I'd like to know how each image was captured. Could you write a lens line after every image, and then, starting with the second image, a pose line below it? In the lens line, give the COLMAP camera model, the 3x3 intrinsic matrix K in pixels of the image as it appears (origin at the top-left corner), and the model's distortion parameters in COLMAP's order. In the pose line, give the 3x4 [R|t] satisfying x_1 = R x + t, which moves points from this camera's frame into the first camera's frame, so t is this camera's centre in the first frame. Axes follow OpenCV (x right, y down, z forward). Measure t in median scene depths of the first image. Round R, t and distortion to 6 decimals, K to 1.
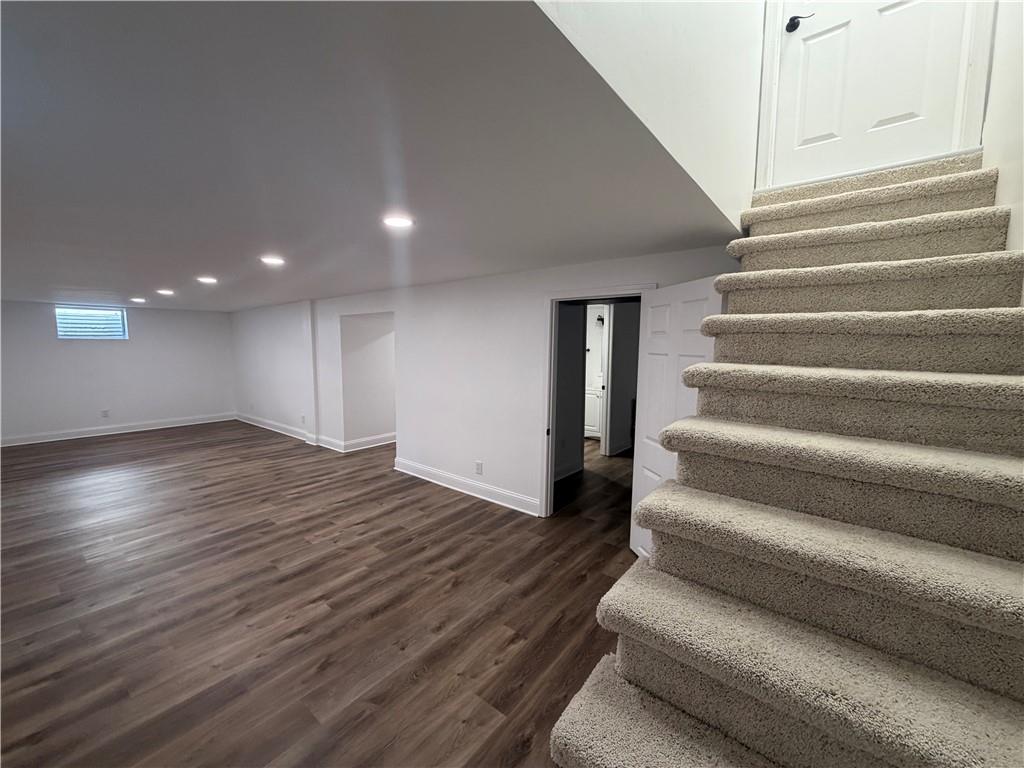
lens RADIAL K [[409.6, 0, 513.4], [0, 409.6, 384.1], [0, 0, 1]] dist [-0.000442, -0.000621]
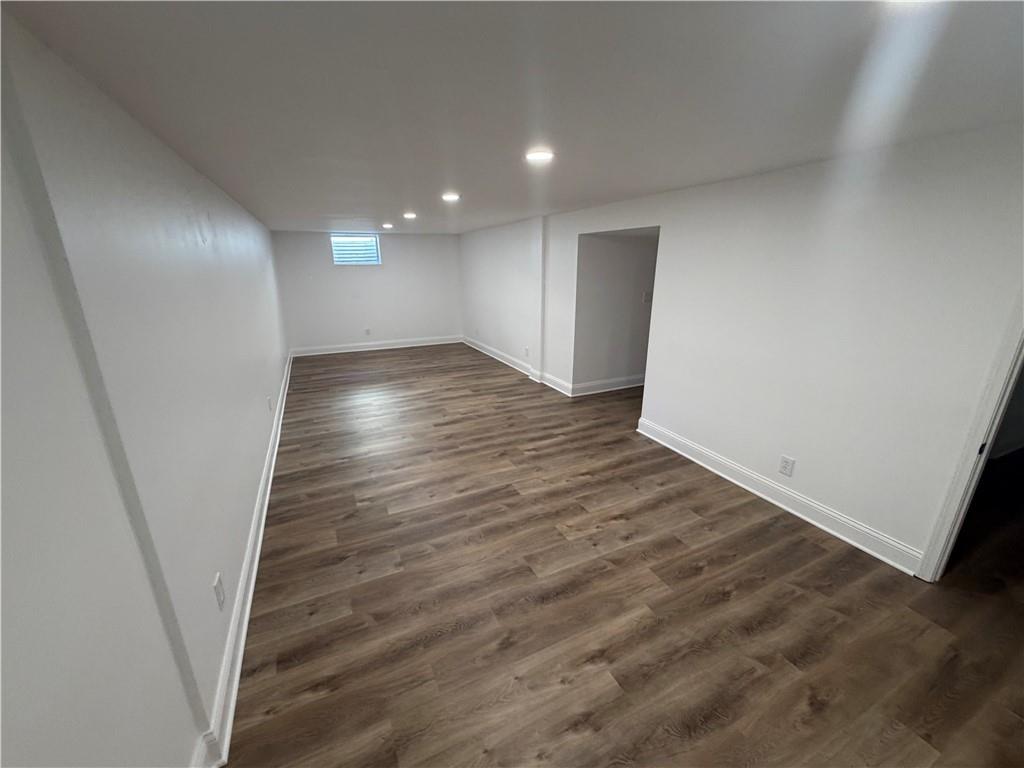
lens RADIAL K [[409.6, 0, 509.6], [0, 409.6, 384.8], [0, 0, 1]] dist [-0.000442, -0.000621]
pose [[0.896156, 0.118418, -0.427646, -0.229240], [-0.032277, 0.978577, 0.203337, -0.049152], [0.442563, -0.168418, 0.880780, 0.241172]]
